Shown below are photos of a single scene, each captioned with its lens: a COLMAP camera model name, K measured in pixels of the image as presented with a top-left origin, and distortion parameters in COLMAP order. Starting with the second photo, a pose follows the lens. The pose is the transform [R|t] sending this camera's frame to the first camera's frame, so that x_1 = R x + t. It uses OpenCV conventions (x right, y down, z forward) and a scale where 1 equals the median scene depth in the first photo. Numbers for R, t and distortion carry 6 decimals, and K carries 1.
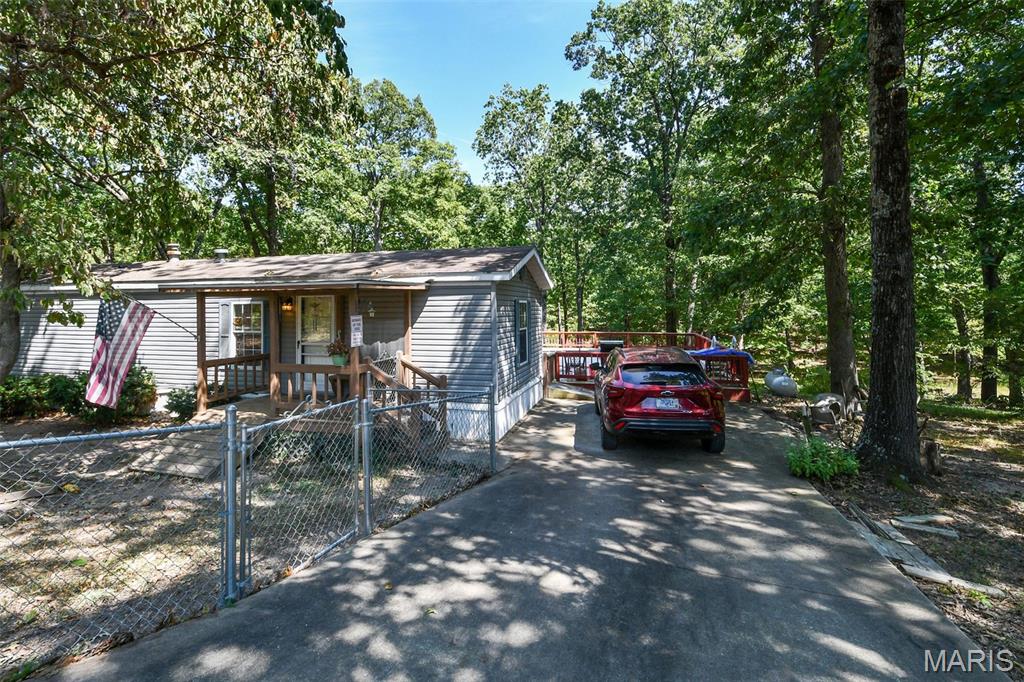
lens RADIAL K [[458.8, 0, 498.0], [0, 458.8, 321.1], [0, 0, 1]] dist [-0.010157, -0.005810]
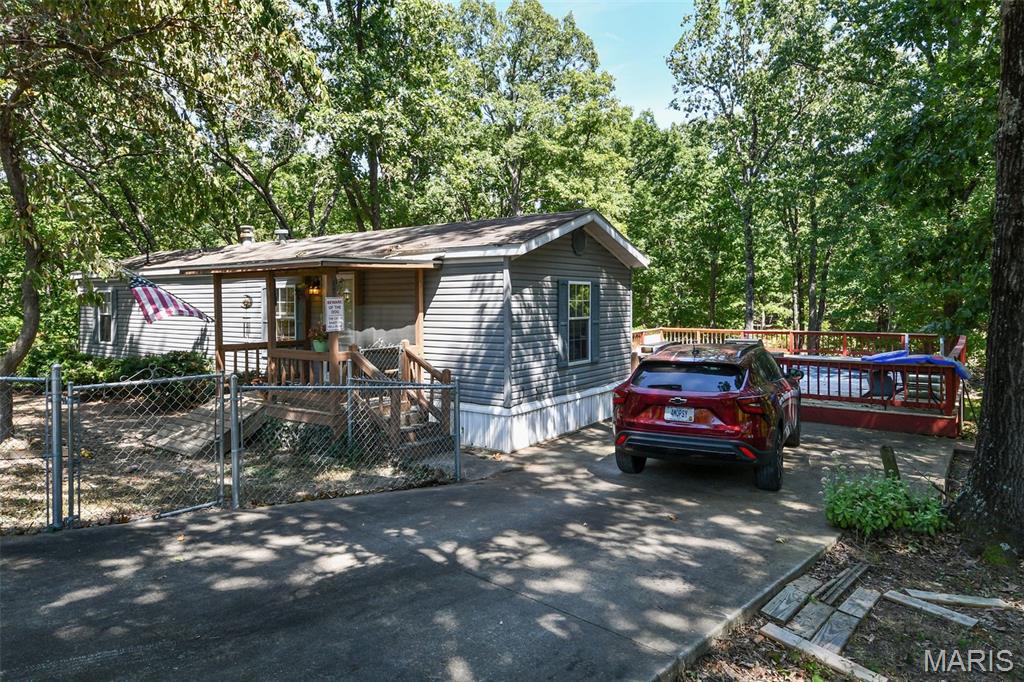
lens RADIAL K [[624.1, 0, 513.1], [0, 624.1, 342.2], [0, 0, 1]] dist [0.003537, 0.006119]
pose [[0.938012, 0.022669, -0.345862, 0.380659], [-0.009265, 0.999142, 0.040358, 0.019966], [0.346480, -0.034652, 0.937417, -0.039845]]
